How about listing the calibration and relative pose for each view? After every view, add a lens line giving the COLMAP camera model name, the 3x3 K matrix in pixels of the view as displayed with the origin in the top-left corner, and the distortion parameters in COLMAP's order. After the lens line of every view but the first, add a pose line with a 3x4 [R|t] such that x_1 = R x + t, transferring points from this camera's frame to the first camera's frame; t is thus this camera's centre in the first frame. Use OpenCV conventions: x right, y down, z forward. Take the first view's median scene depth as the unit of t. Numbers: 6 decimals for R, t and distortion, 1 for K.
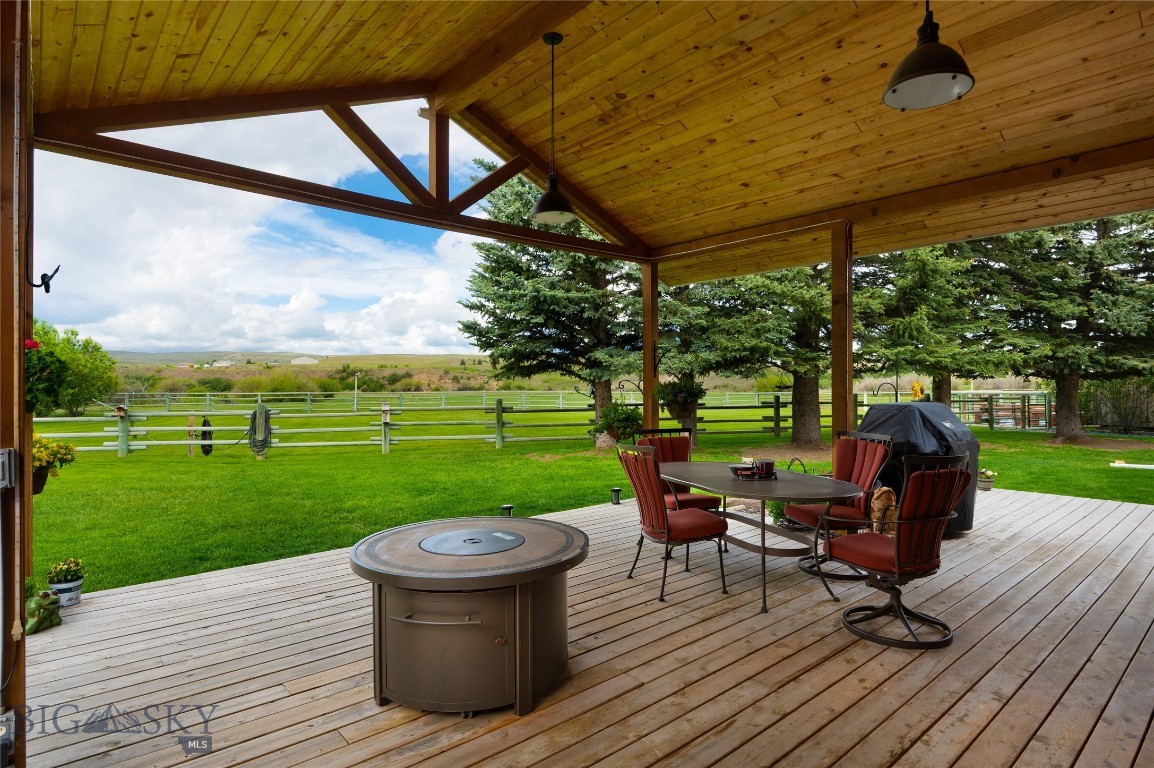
lens RADIAL K [[620.9, 0, 576.0], [0, 620.9, 384.9], [0, 0, 1]] dist [-0.026639, -0.000198]
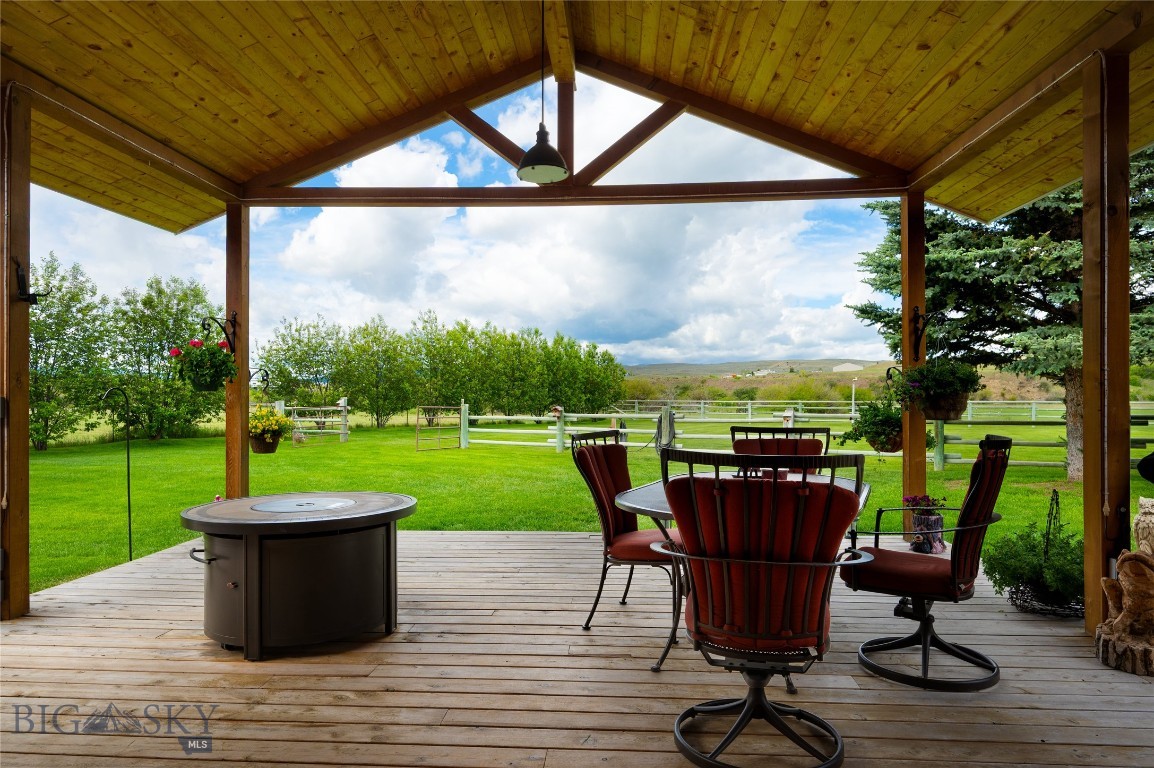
lens RADIAL K [[734.0, 0, 578.1], [0, 734.0, 387.2], [0, 0, 1]] dist [0.007028, 0.000091]
pose [[0.710536, -0.007117, -0.703624, 0.127031], [-0.001187, 0.999935, -0.011312, 0.007692], [0.703659, 0.008873, 0.710482, 0.050617]]
